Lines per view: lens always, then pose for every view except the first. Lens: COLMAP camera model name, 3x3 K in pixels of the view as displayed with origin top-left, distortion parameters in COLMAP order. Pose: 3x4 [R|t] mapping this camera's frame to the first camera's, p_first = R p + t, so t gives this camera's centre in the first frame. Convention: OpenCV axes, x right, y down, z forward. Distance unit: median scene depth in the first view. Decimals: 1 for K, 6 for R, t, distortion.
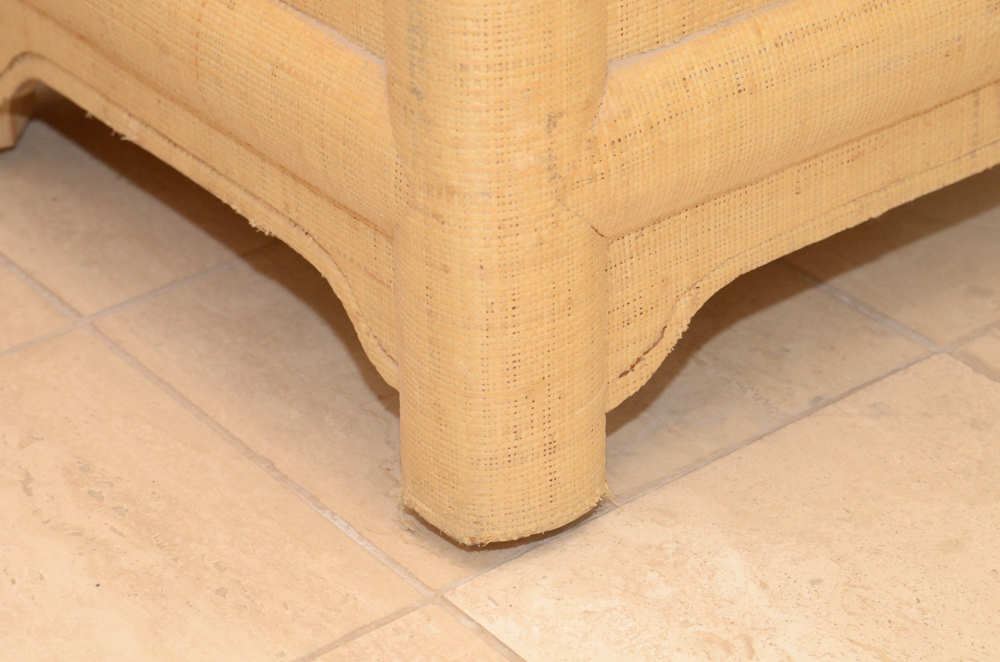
lens RADIAL K [[2947.7, 0, 499.5], [0, 2947.7, 330.4], [0, 0, 1]] dist [0.159379, 0.000000]
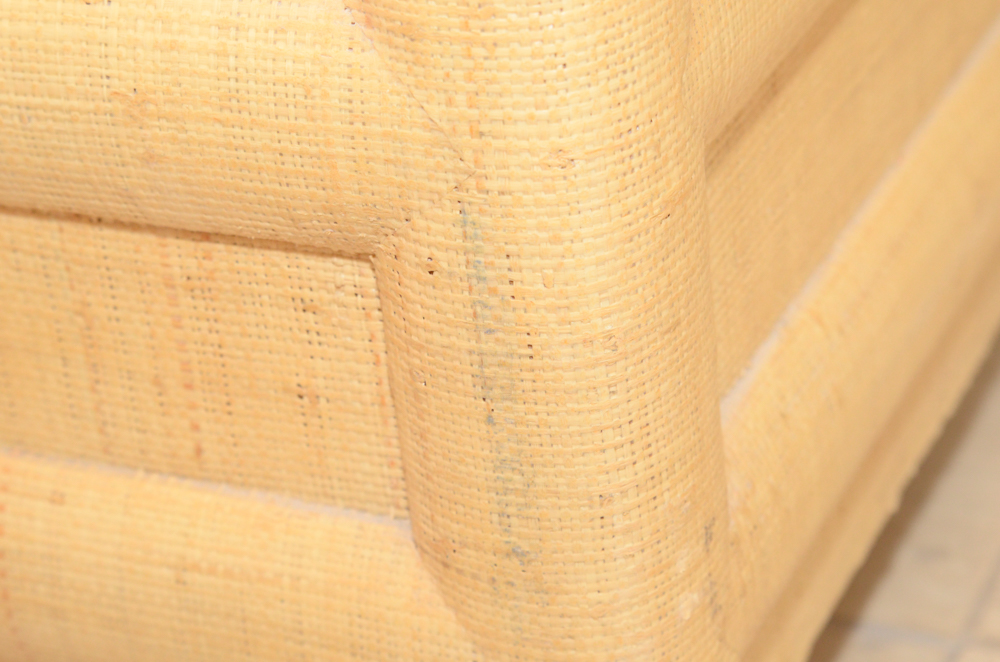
lens RADIAL K [[2947.7, 0, 500.5], [0, 2947.7, 331.4], [0, 0, 1]] dist [0.159379, 0.000000]
pose [[0.892918, -0.275553, 0.356044, -0.250068], [0.293934, 0.955822, 0.002584, -0.130279], [-0.341027, 0.102347, 0.934466, 0.383428]]
